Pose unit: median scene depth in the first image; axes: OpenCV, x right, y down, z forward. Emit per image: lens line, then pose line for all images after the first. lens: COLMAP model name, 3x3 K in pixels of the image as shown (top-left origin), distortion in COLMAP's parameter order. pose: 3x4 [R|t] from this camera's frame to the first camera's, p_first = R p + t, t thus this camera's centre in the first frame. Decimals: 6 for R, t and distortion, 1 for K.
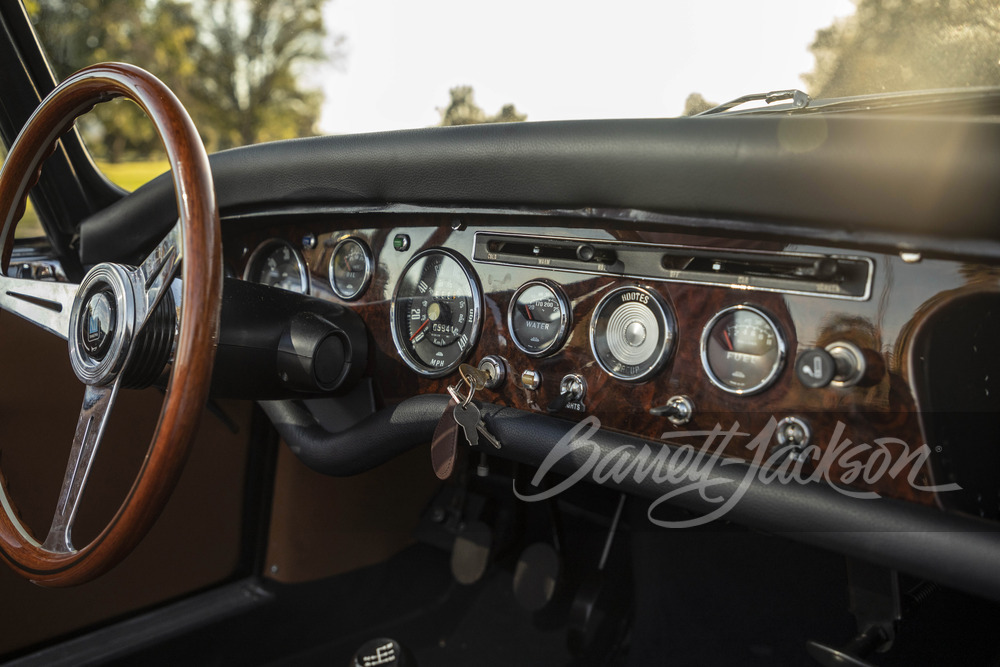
lens RADIAL K [[1009.2, 0, 500.0], [0, 1009.2, 333.5], [0, 0, 1]] dist [0.043059, 0.000260]
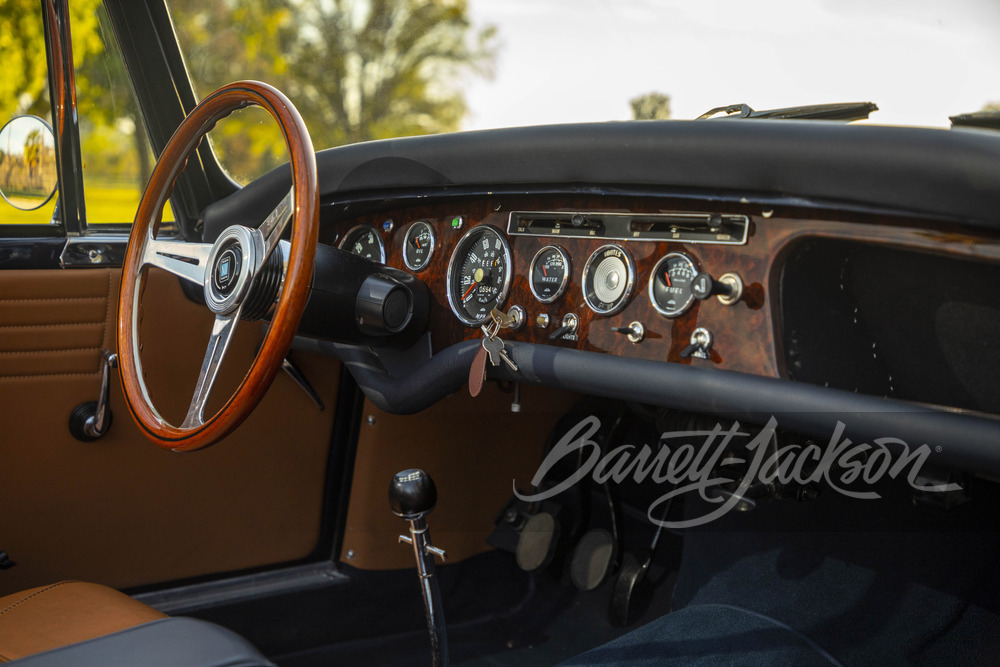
lens RADIAL K [[1437.2, 0, 502.5], [0, 1437.2, 330.0], [0, 0, 1]] dist [0.160019, -0.006676]
pose [[0.990161, 0.029293, -0.136834, 0.234436], [-0.040749, 0.995825, -0.081684, 0.212836], [0.133870, 0.086456, 0.987220, -0.849313]]
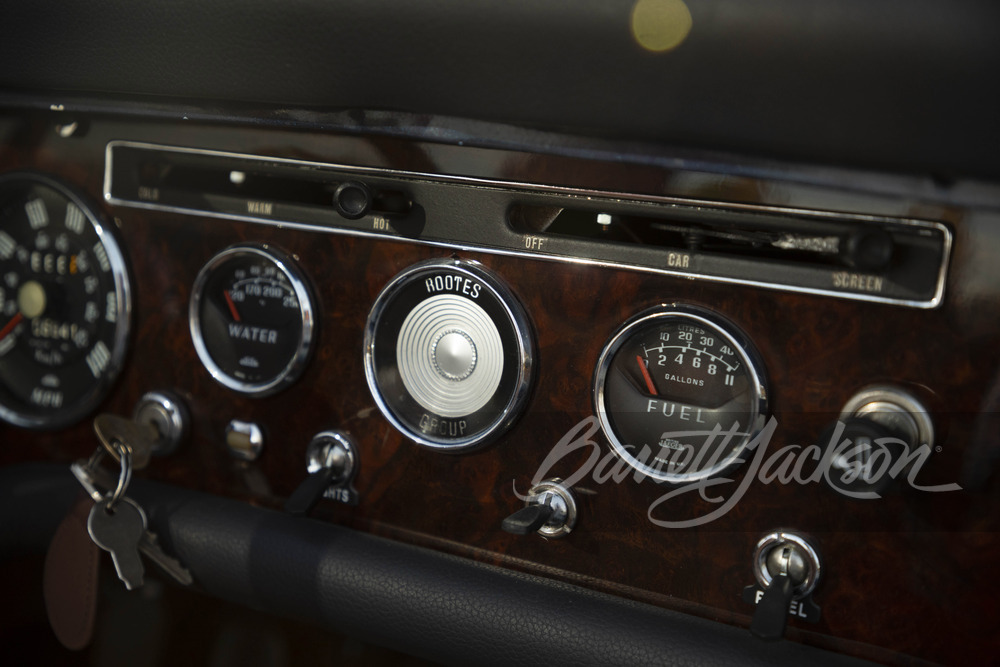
lens RADIAL K [[1386.1, 0, 500.0], [0, 1386.1, 333.5], [0, 0, 1]] dist [0.154921, 0.052549]
pose [[0.968462, -0.061607, 0.241423, -0.011581], [0.036561, 0.993599, 0.106884, -0.078419], [-0.246462, -0.094687, 0.964516, 0.295658]]
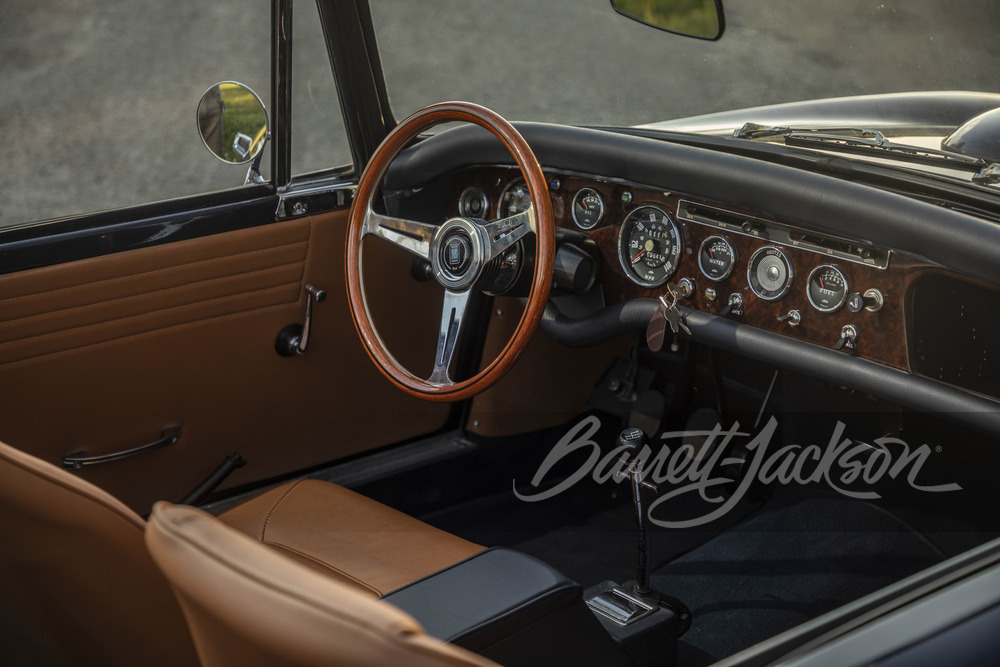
lens RADIAL K [[2007.3, 0, 500.0], [0, 2007.3, 333.5], [0, 0, 1]] dist [0.335198, -0.088399]
pose [[0.998179, 0.034185, -0.049700, -0.150427], [-0.027609, 0.991460, 0.127455, -0.306100], [0.053633, -0.125851, 0.990598, -2.334966]]
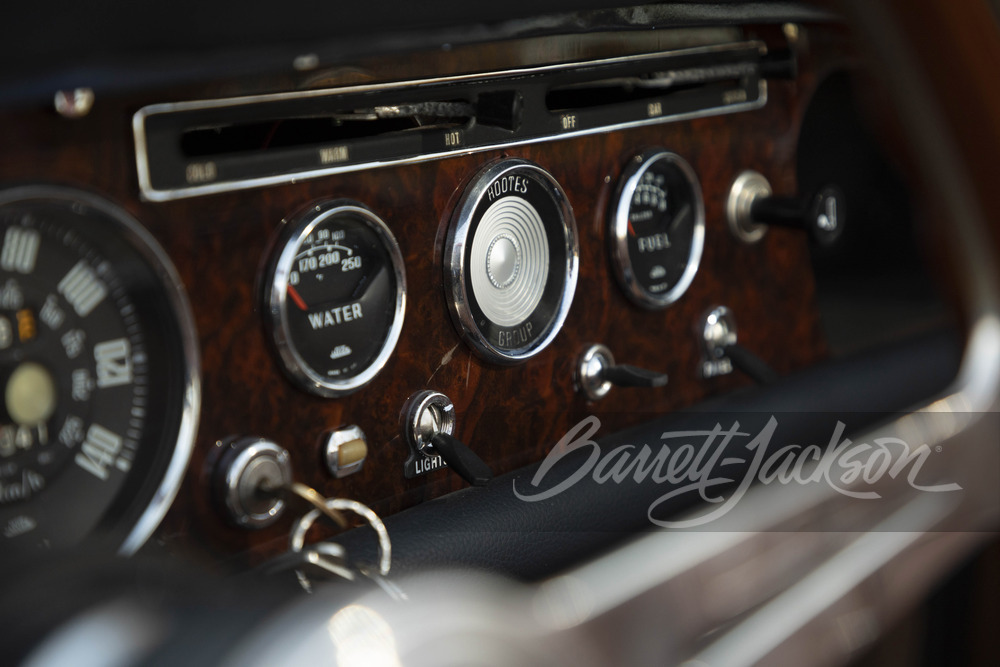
lens RADIAL K [[1967.0, 0, 500.0], [0, 1967.0, 333.5], [0, 0, 1]] dist [0.245206, -0.015814]
pose [[-0.107857, -0.267505, 0.957501, -0.717347], [0.102561, 0.954987, 0.278355, -0.211415], [-0.988862, 0.128225, -0.075567, 0.996888]]
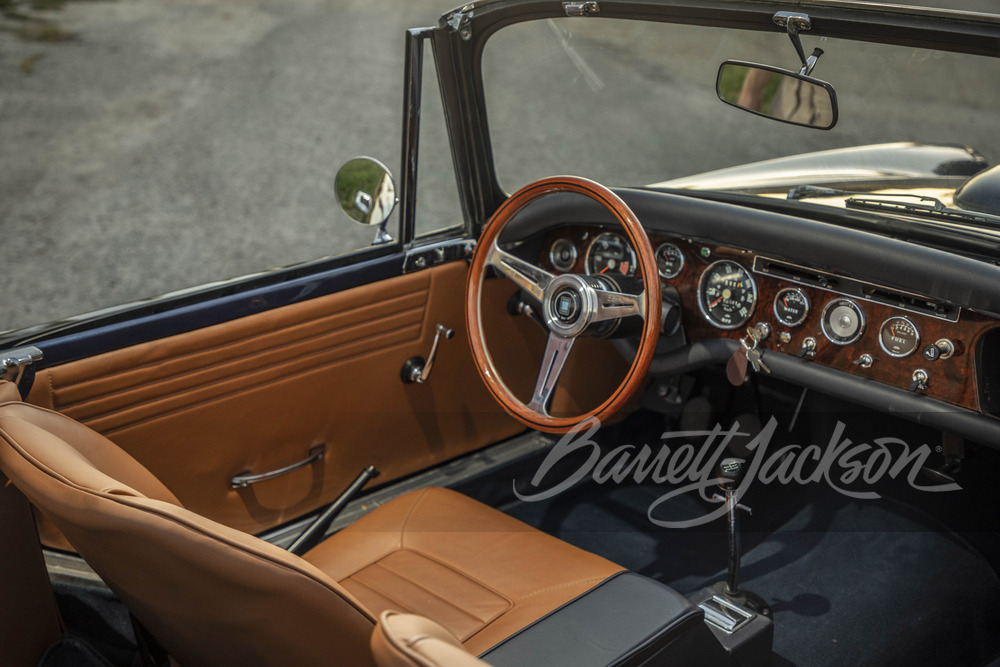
lens RADIAL K [[1386.1, 0, 500.0], [0, 1386.1, 333.5], [0, 0, 1]] dist [0.154921, 0.052549]
pose [[0.999476, 0.020823, -0.024770, -0.456219], [-0.016509, 0.986469, 0.163117, -0.393512], [0.027831, -0.162623, 0.986296, -1.678201]]
